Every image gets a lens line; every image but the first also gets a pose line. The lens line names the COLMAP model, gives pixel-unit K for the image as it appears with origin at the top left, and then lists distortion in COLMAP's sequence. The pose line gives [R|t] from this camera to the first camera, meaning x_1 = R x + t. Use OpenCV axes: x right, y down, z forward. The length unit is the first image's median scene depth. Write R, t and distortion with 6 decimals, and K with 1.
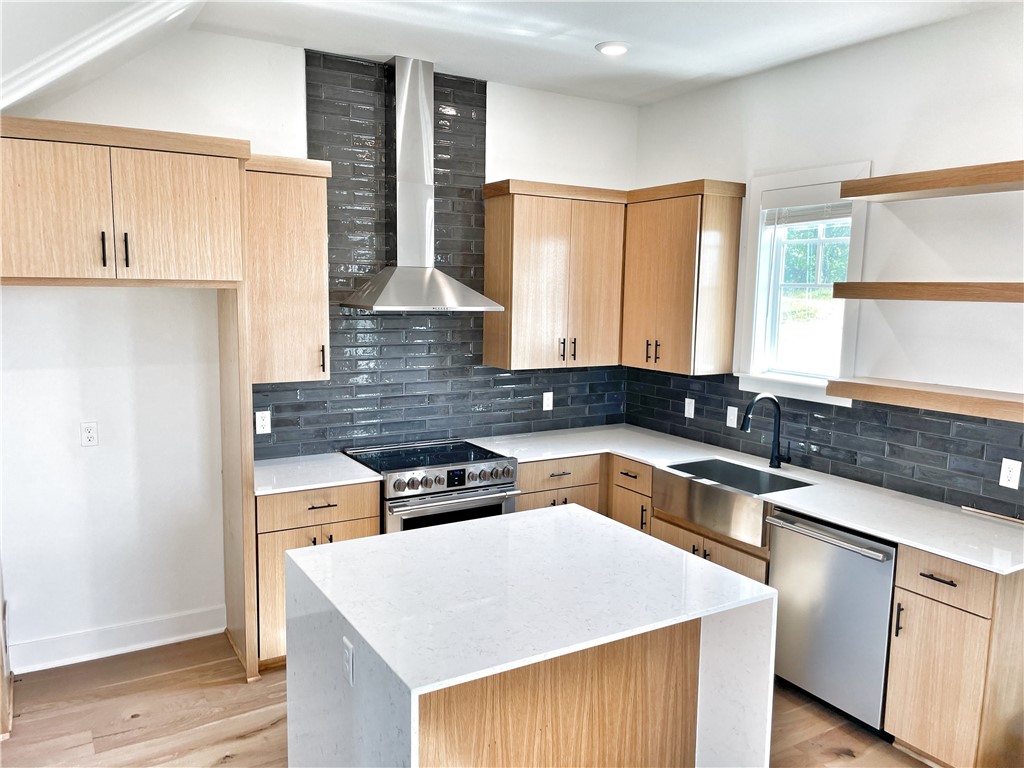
lens RADIAL K [[782.1, 0, 514.8], [0, 782.1, 386.1], [0, 0, 1]] dist [0.048761, -0.039458]
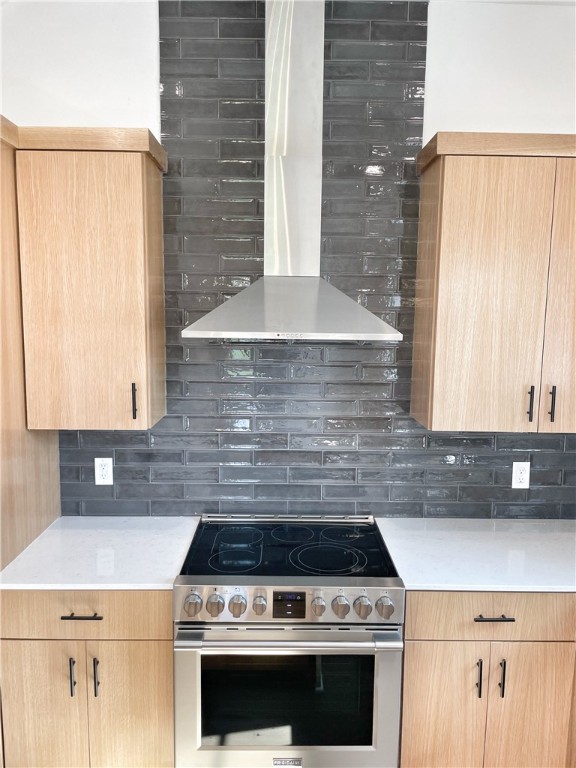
lens RADIAL K [[586.6, 0, 290.7], [0, 586.6, 377.5], [0, 0, 1]] dist [0.048761, -0.039458]
pose [[0.862528, 0.051892, -0.503341, 0.138359], [-0.061698, 0.998091, -0.002828, -0.056746], [0.502233, 0.033494, 0.864083, 0.522536]]
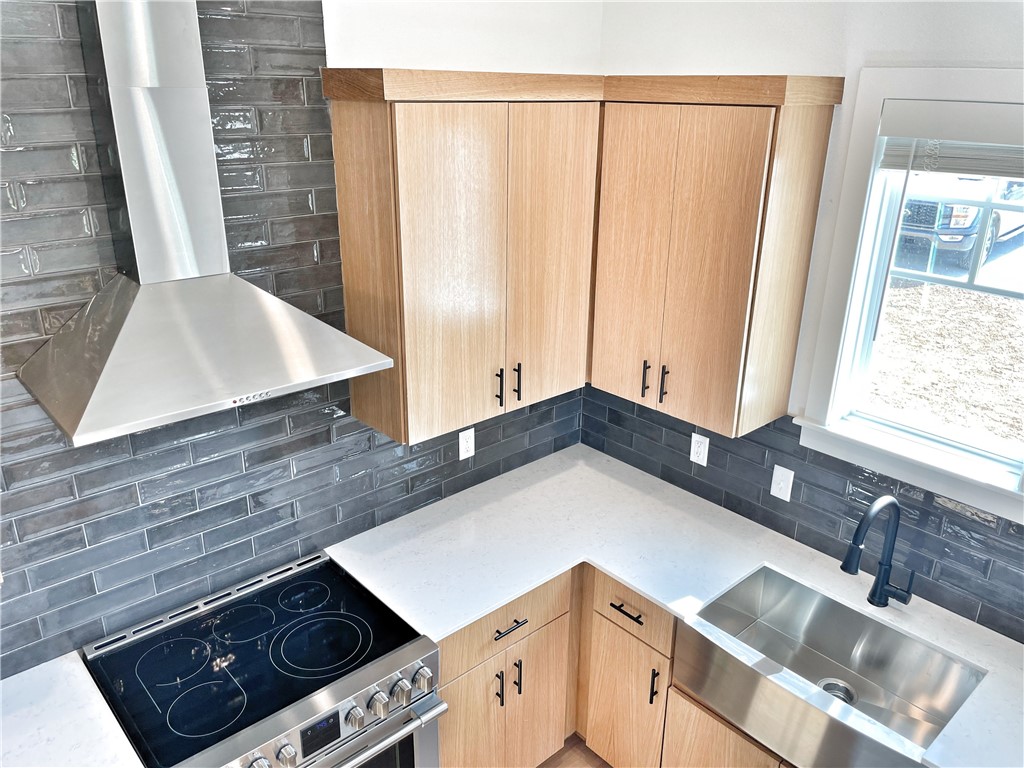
lens RADIAL K [[782.1, 0, 529.6], [0, 782.1, 376.8], [0, 0, 1]] dist [0.048761, -0.039458]
pose [[0.979734, -0.070922, 0.187328, -0.020905], [0.024404, 0.970515, 0.239803, -0.193337], [-0.198812, -0.230371, 0.952577, 0.494042]]
